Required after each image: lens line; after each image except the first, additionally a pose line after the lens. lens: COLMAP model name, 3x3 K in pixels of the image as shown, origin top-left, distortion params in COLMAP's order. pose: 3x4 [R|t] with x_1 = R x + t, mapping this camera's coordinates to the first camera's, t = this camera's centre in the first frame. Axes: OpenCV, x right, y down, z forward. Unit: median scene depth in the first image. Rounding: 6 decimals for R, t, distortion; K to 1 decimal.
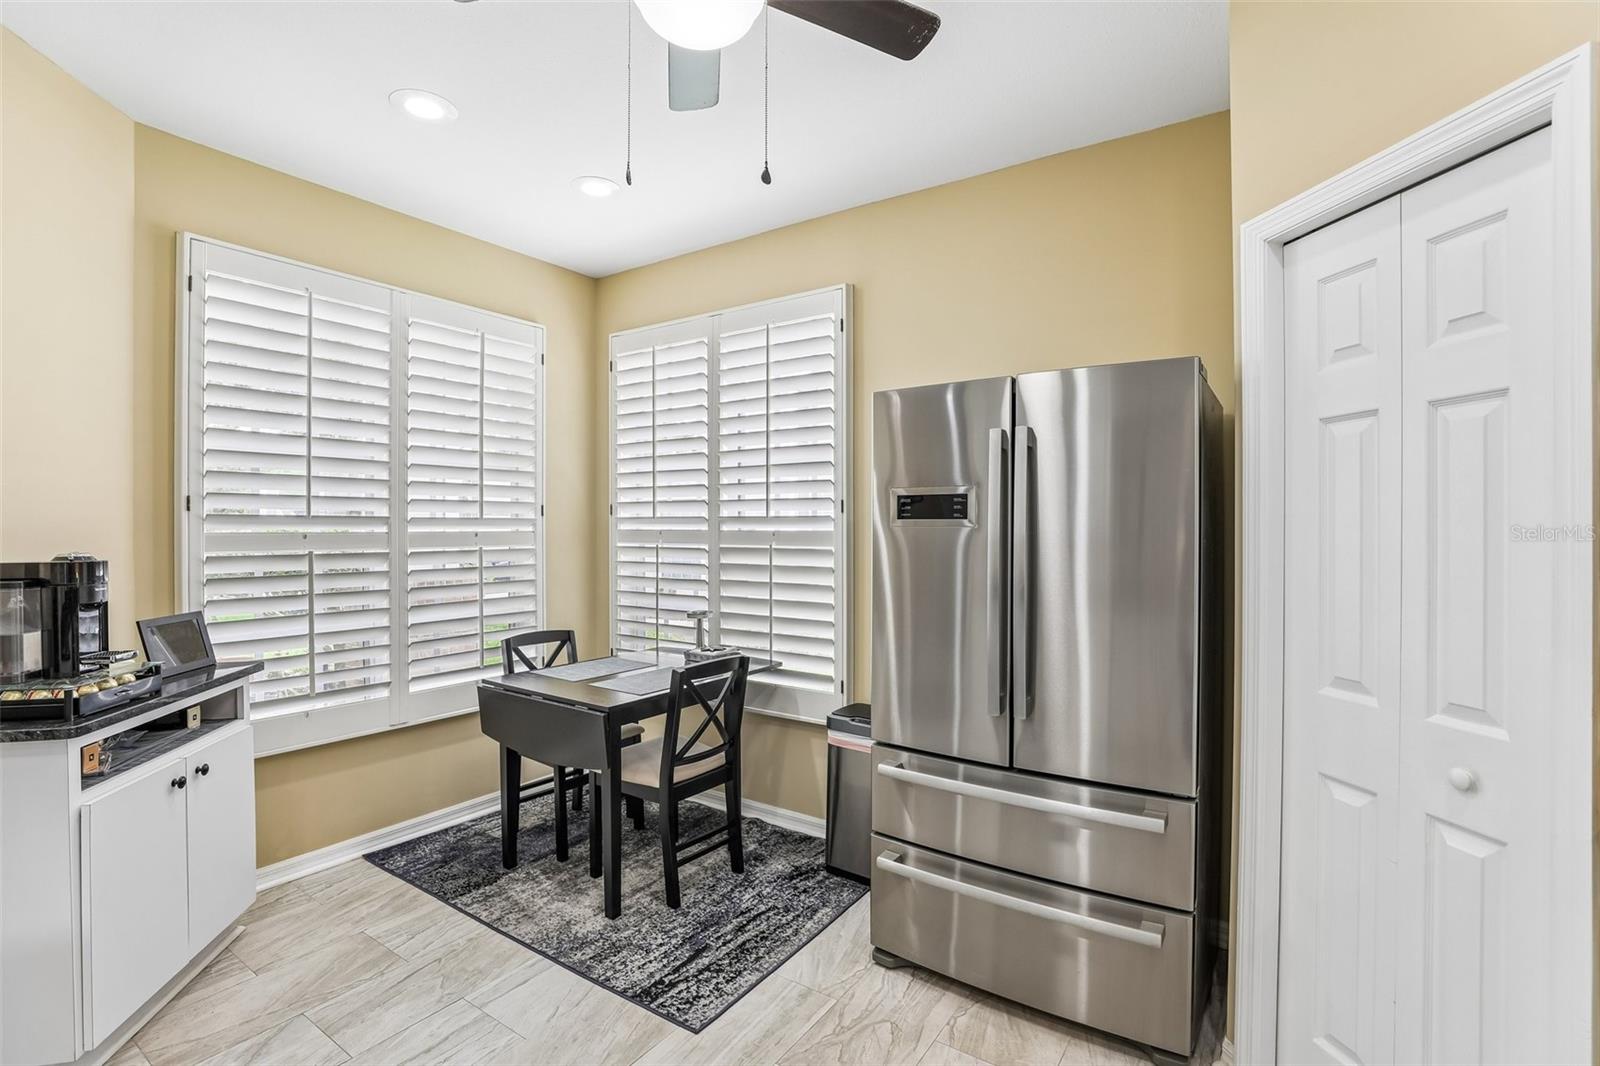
lens RADIAL K [[727.5, 0, 800.3], [0, 727.5, 530.0], [0, 0, 1]] dist [-0.041706, 0.011598]
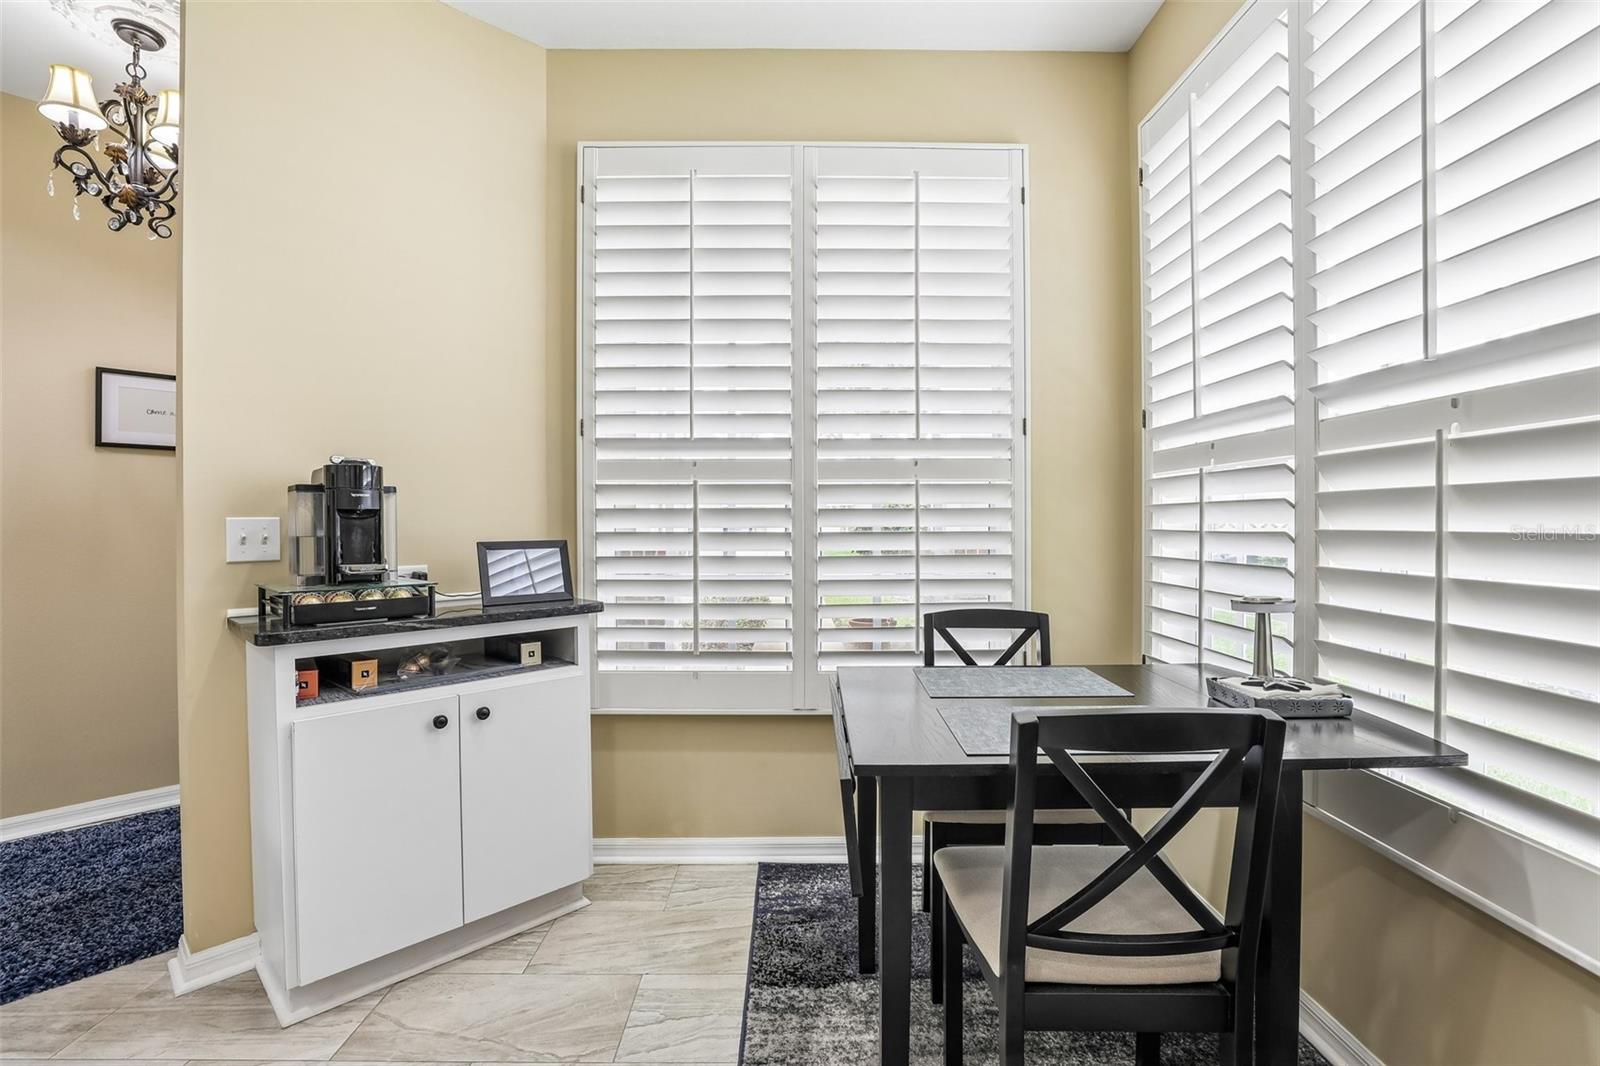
lens RADIAL K [[727.5, 0, 802.5], [0, 727.5, 528.5], [0, 0, 1]] dist [-0.041706, 0.011598]
pose [[0.575556, 0.007066, -0.817732, 0.072903], [0.001353, 0.999953, 0.009592, 0.071002], [0.817762, -0.006627, 0.575519, 0.560458]]
